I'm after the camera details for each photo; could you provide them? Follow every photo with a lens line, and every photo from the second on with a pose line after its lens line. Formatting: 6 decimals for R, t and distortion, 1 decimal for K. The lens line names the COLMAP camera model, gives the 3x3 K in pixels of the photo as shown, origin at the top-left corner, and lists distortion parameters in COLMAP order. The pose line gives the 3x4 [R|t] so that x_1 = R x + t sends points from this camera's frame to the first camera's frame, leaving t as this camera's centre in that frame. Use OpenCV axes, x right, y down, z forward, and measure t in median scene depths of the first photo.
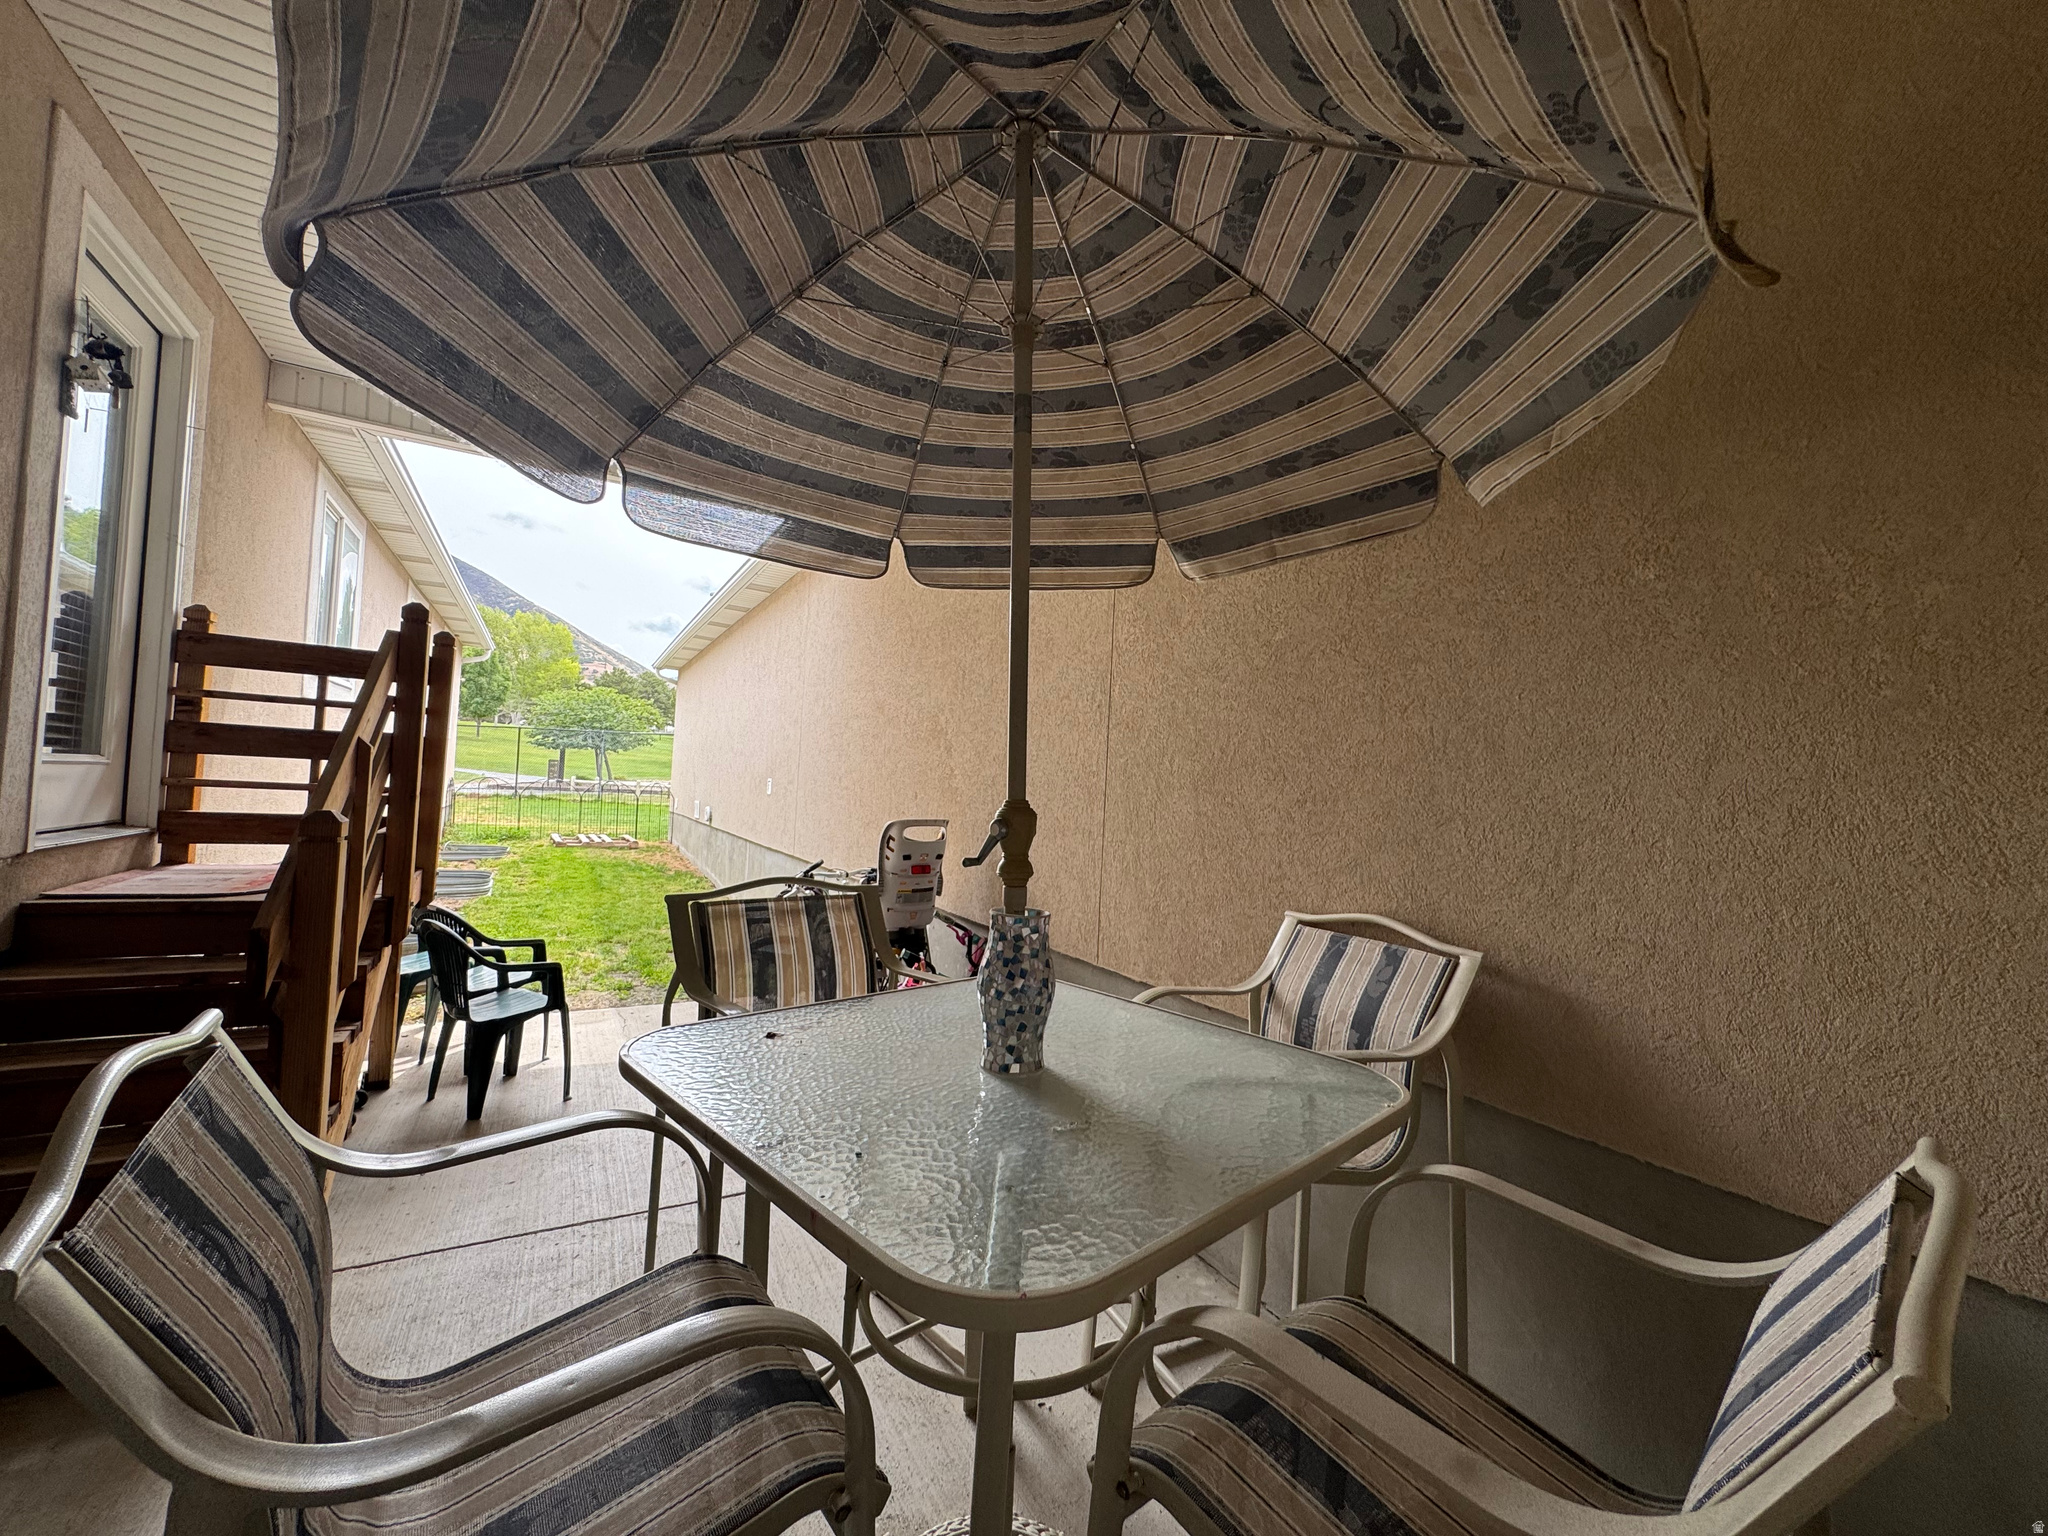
lens RADIAL K [[823.1, 0, 1017.1], [0, 823.1, 770.7], [0, 0, 1]] dist [-0.001008, -0.000488]
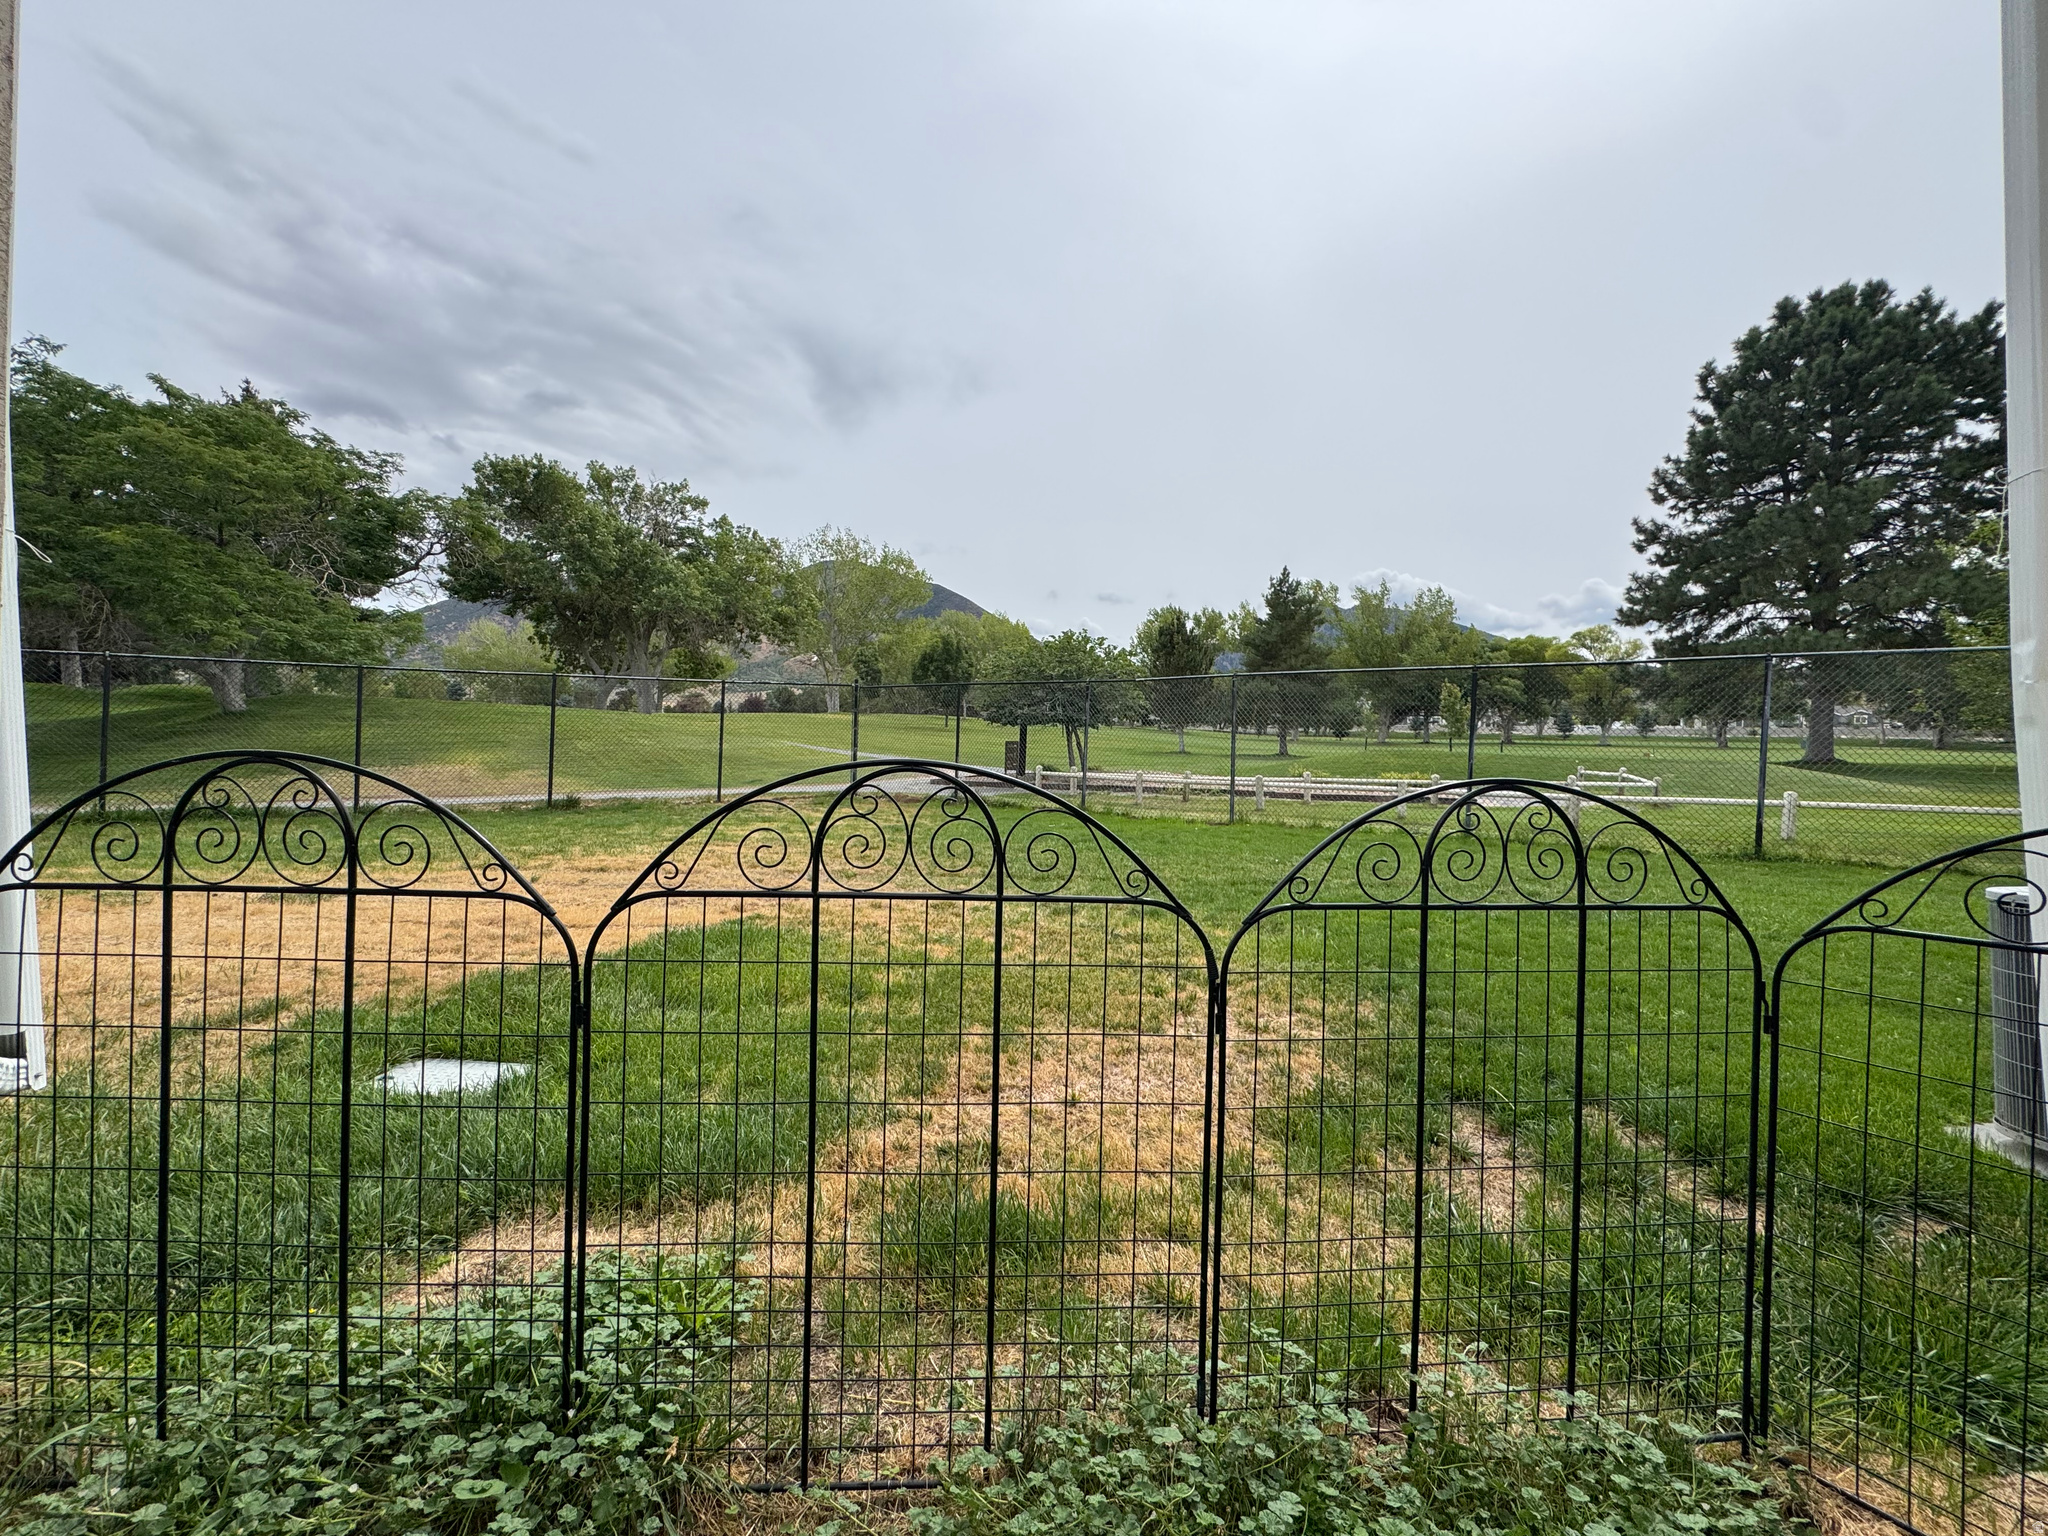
lens RADIAL K [[823.1, 0, 1014.0], [0, 823.1, 769.6], [0, 0, 1]] dist [-0.001008, -0.000488]
pose [[0.869868, -0.004460, -0.493264, -0.224773], [0.009402, 0.999927, 0.007538, 0.004695], [0.493195, -0.011195, 0.869847, 0.406205]]
